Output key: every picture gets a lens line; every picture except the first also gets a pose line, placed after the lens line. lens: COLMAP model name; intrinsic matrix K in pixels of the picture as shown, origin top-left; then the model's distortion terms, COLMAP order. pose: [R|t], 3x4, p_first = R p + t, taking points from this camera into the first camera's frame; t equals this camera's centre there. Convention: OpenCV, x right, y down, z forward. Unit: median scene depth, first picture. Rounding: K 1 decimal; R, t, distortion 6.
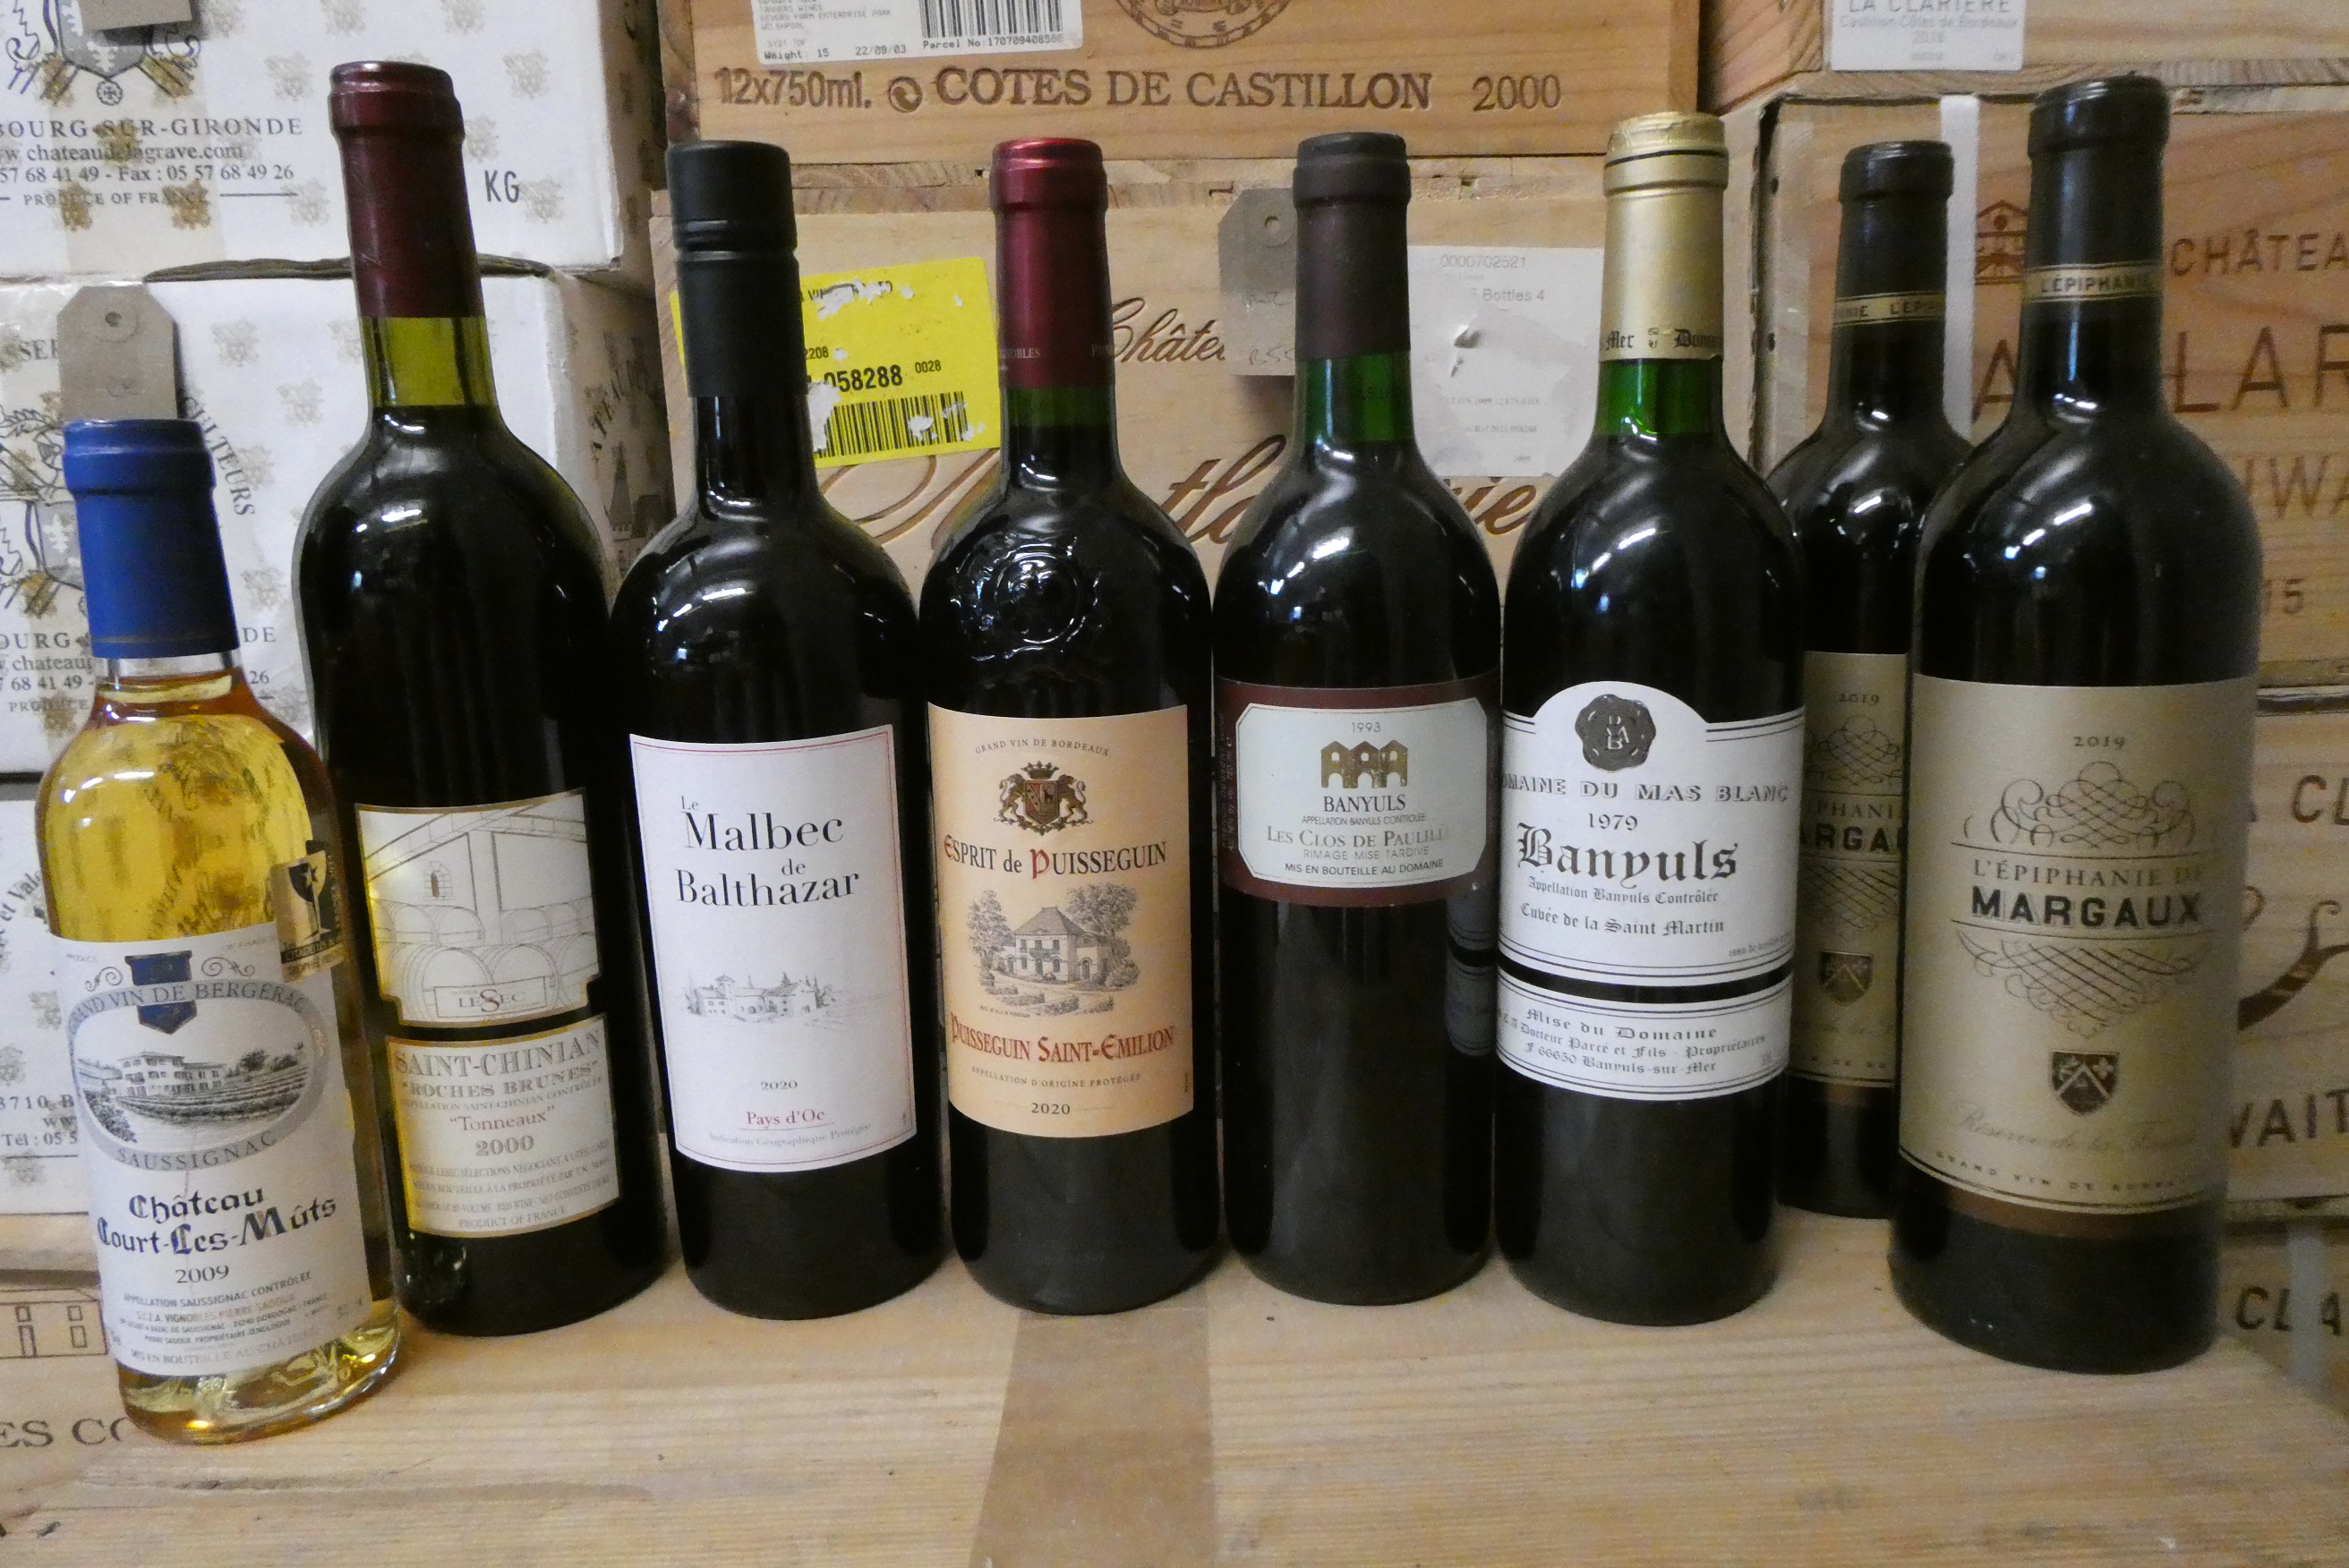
lens RADIAL K [[1657.0, 0, 1219.0], [0, 1657.0, 787.7], [0, 0, 1]] dist [0.001969, -0.010279]
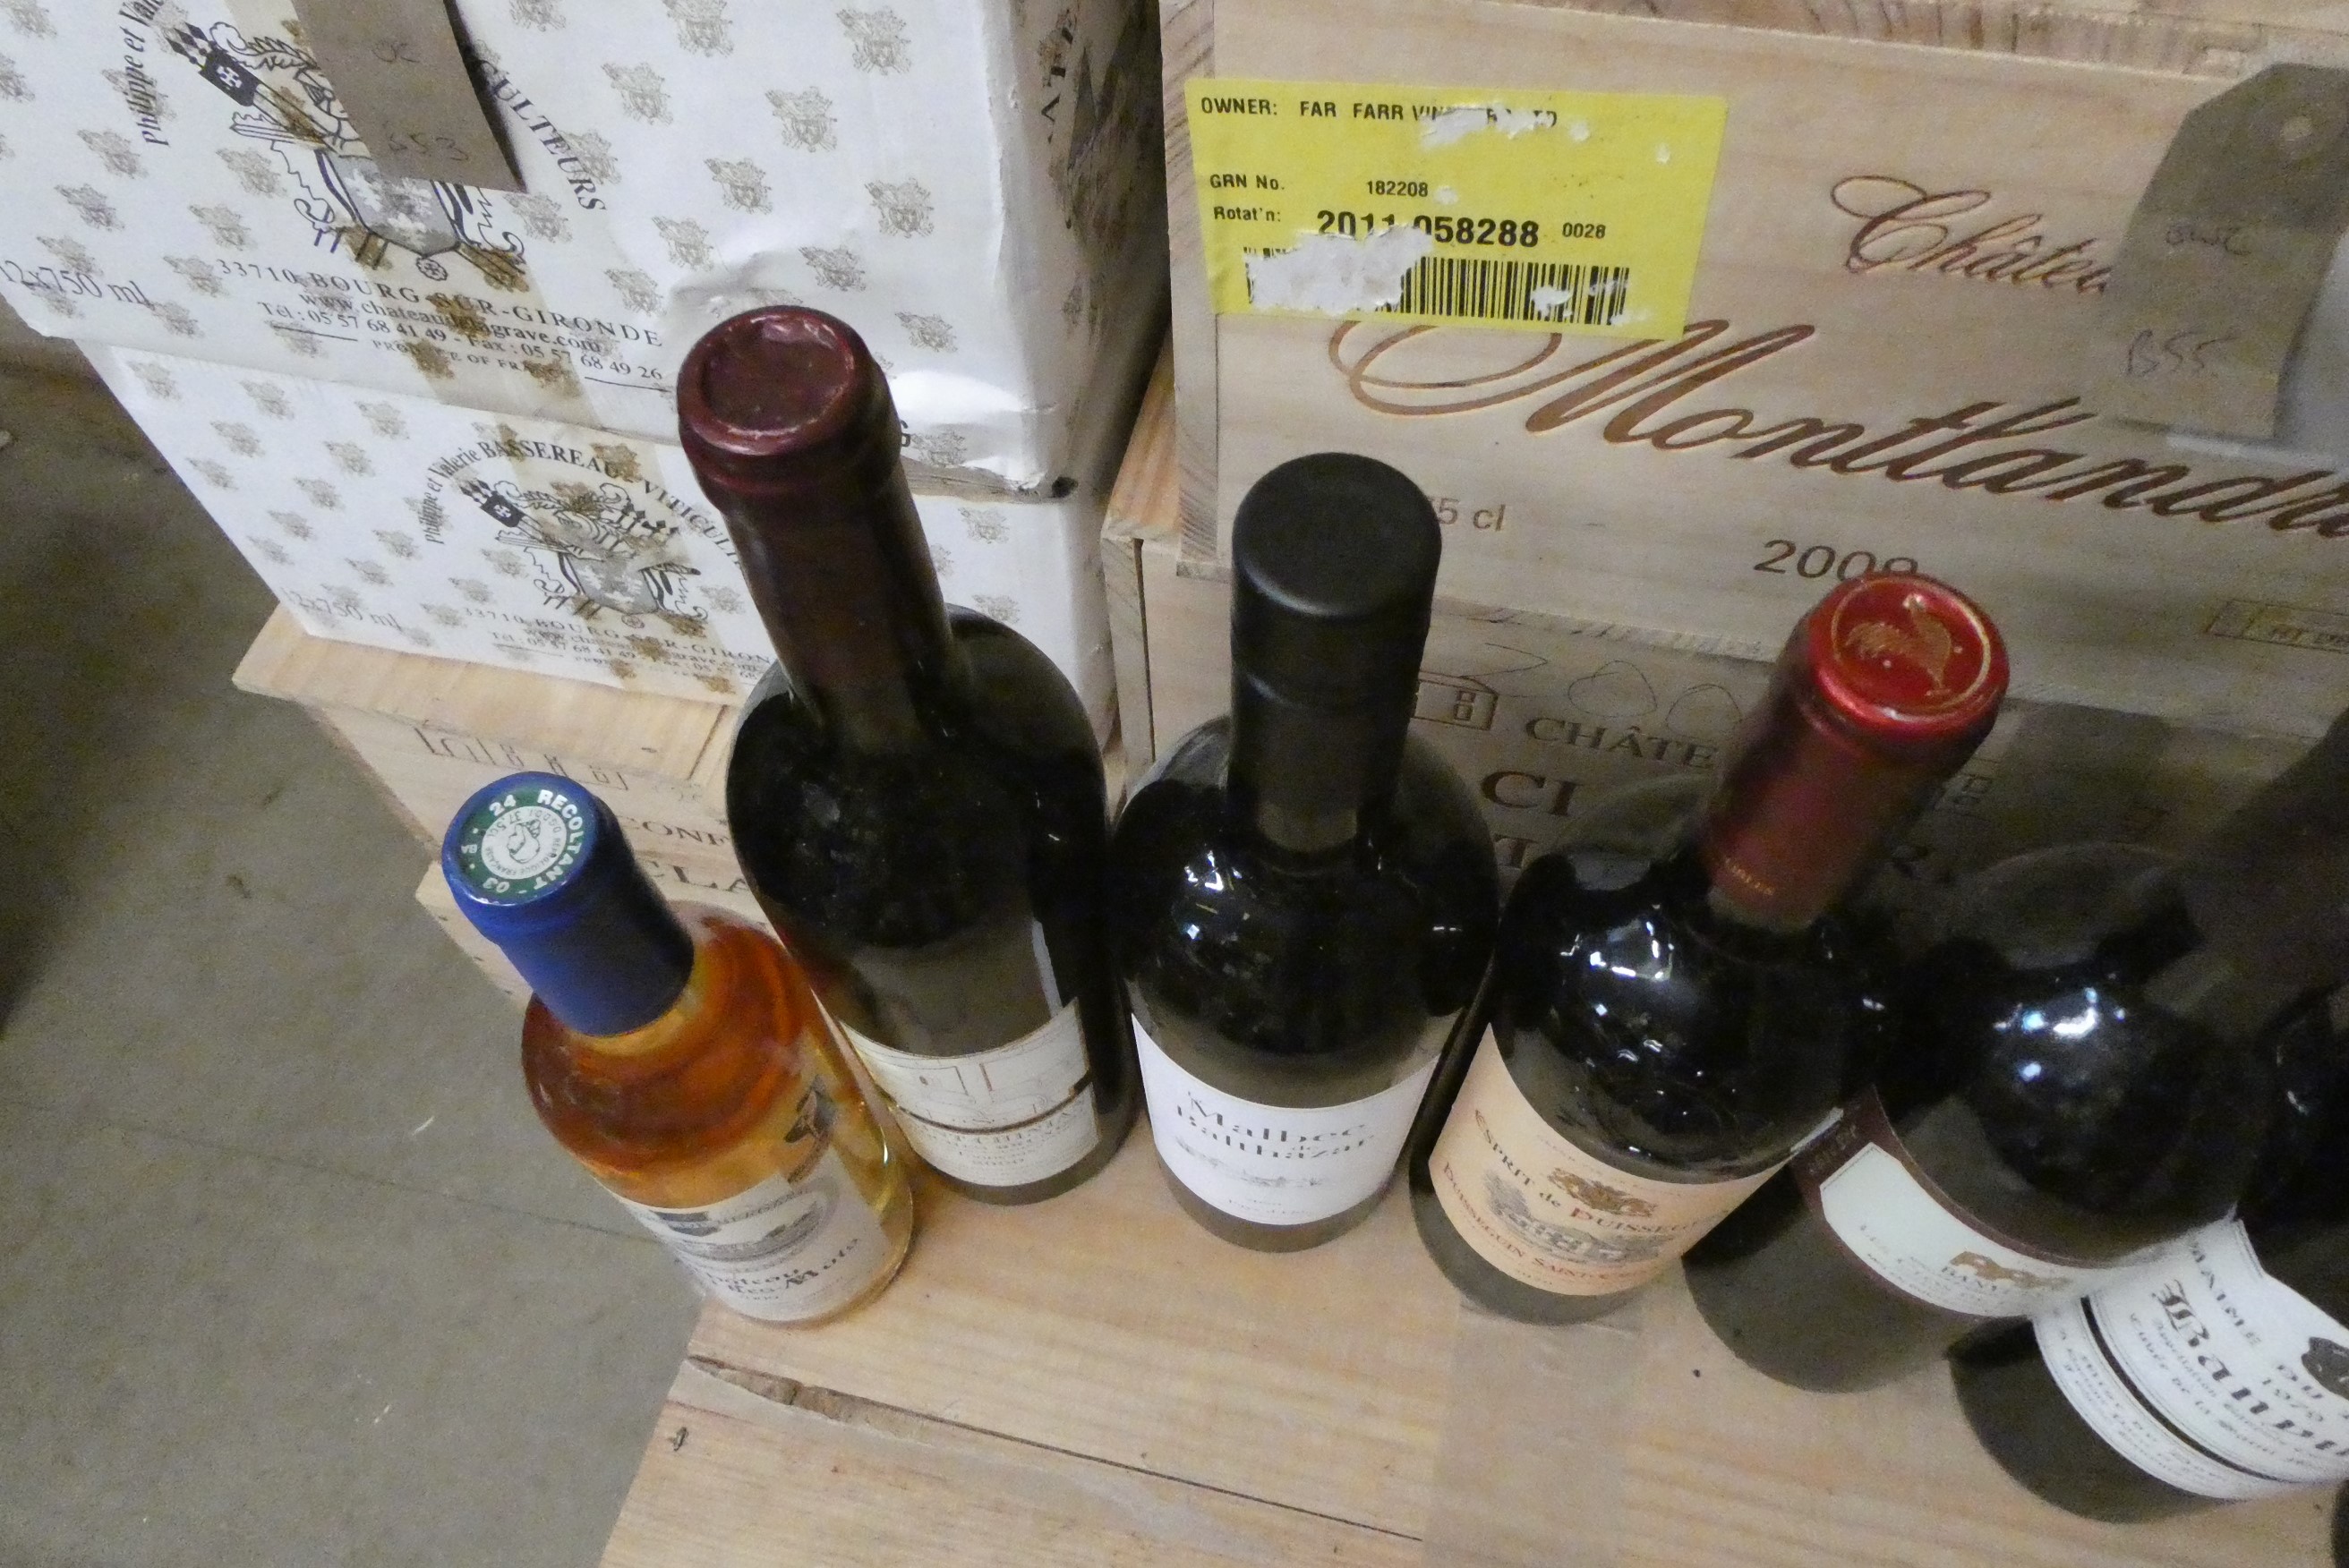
lens RADIAL K [[1657.0, 0, 1219.0], [0, 1657.0, 787.7], [0, 0, 1]] dist [0.001969, -0.010279]
pose [[0.967419, 0.228564, -0.108901, -0.251427], [-0.071411, 0.659000, 0.748746, -0.740885], [0.242902, -0.716574, 0.653850, 0.550839]]
